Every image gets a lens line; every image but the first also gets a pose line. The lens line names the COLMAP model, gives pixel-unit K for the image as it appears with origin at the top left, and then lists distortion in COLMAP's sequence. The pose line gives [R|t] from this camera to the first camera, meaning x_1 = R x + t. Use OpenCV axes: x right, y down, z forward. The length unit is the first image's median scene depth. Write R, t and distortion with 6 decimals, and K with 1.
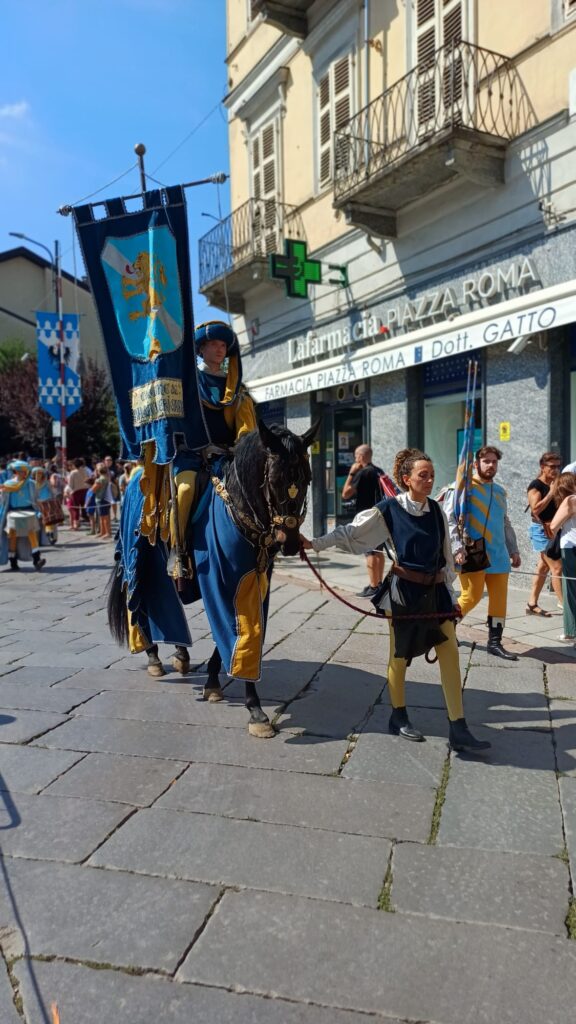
lens RADIAL K [[760.4, 0, 300.3], [0, 760.4, 513.5], [0, 0, 1]] dist [0.065132, -0.047775]
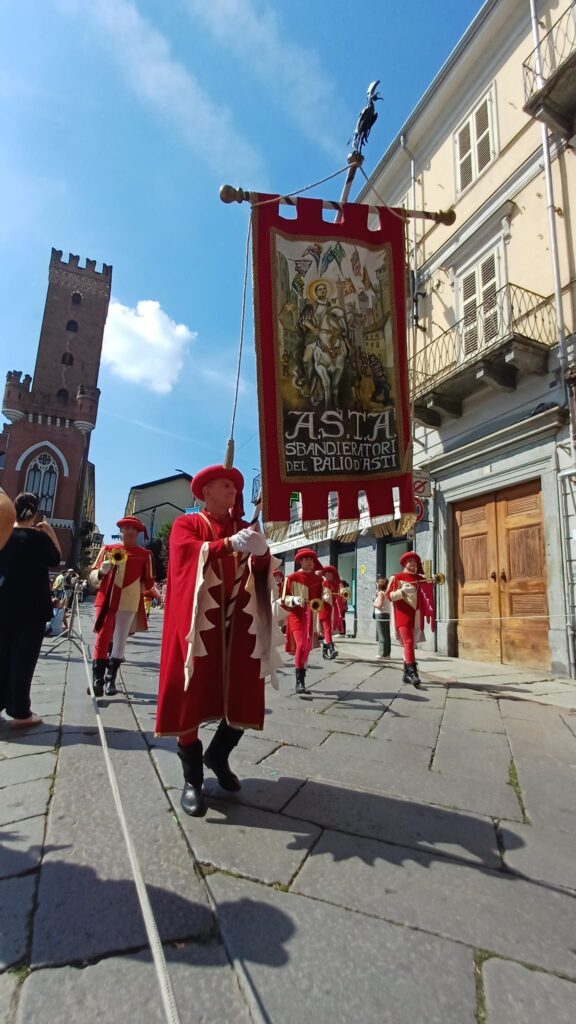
lens RADIAL K [[467.4, 0, 289.8], [0, 467.4, 519.4], [0, 0, 1]] dist [-0.015260, 0.013643]
pose [[0.992810, 0.034664, -0.114570, 0.174087], [-0.060308, 0.971646, -0.228620, 0.065890], [0.103397, 0.233886, 0.966750, -0.325942]]
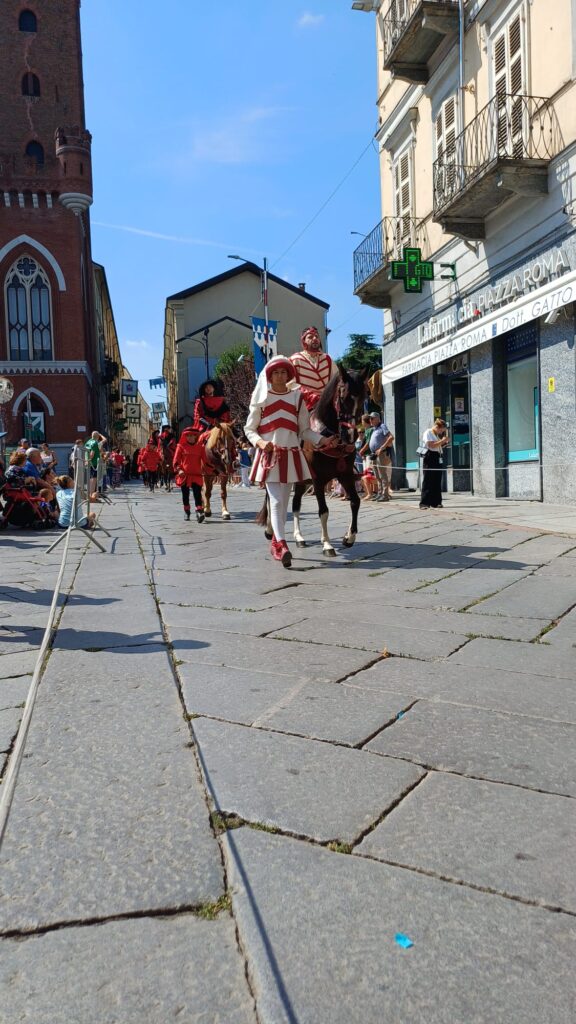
lens RADIAL K [[758.0, 0, 298.2], [0, 758.0, 508.9], [0, 0, 1]] dist [0.065200, -0.069182]
pose [[0.956140, -0.008643, -0.292782, 0.196883], [0.009988, 0.999945, 0.003098, 0.079163], [0.292740, -0.005886, 0.956174, -0.301331]]
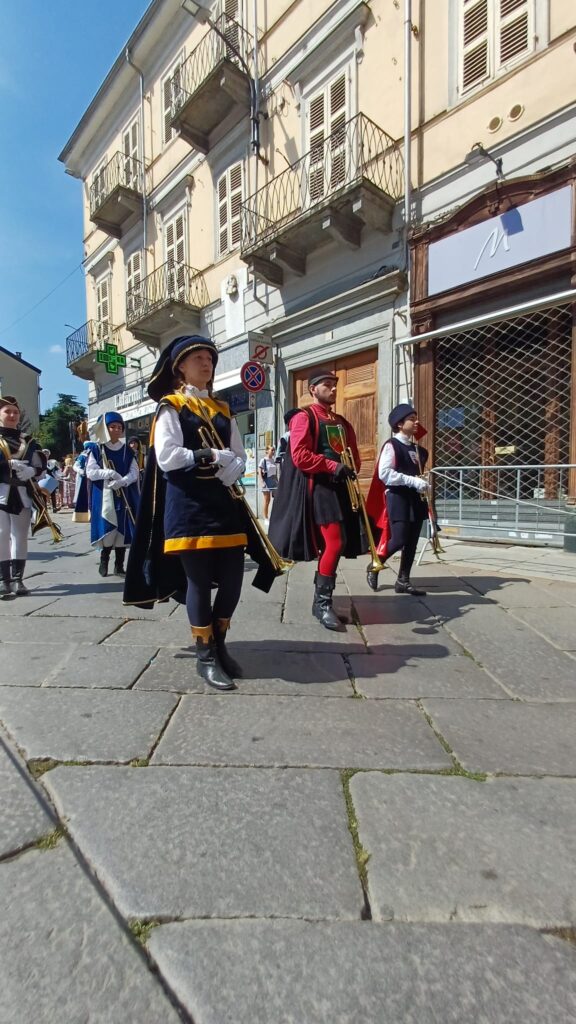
lens RADIAL K [[469.2, 0, 294.5], [0, 469.2, 519.1], [0, 0, 1]] dist [0.003209, 0.000358]
pose [[0.970628, -0.004542, 0.240542, 0.169030], [0.001080, 0.999894, 0.014523, 0.075337], [-0.240583, -0.013837, 0.970530, -0.292780]]
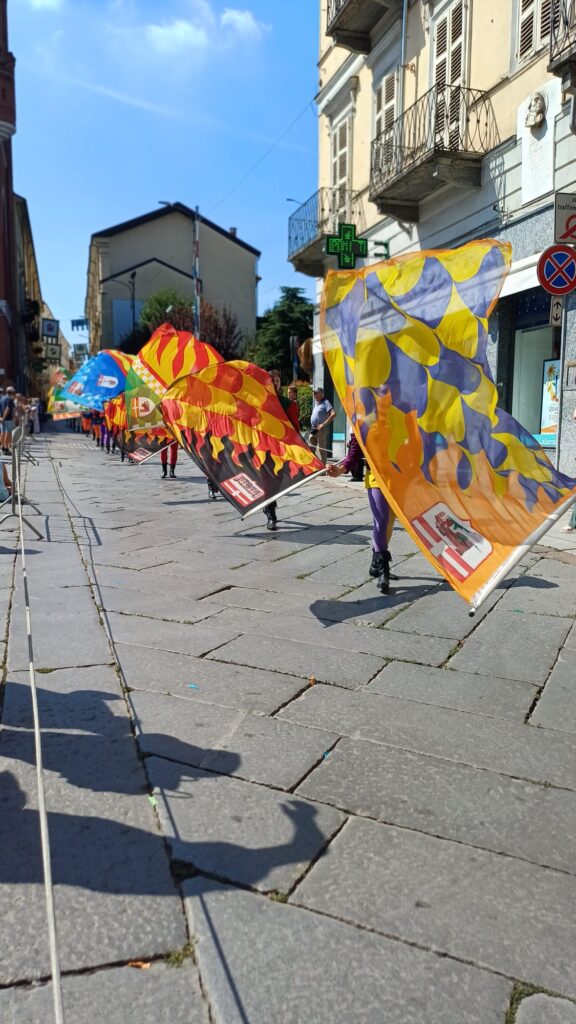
lens RADIAL K [[760.5, 0, 283.9], [0, 760.5, 503.6], [0, 0, 1]] dist [0.072203, -0.070755]
pose [[0.976527, 0.041136, -0.211428, 0.197581], [-0.027916, 0.997486, 0.065138, 0.034493], [0.213576, -0.057706, 0.975221, -0.336476]]
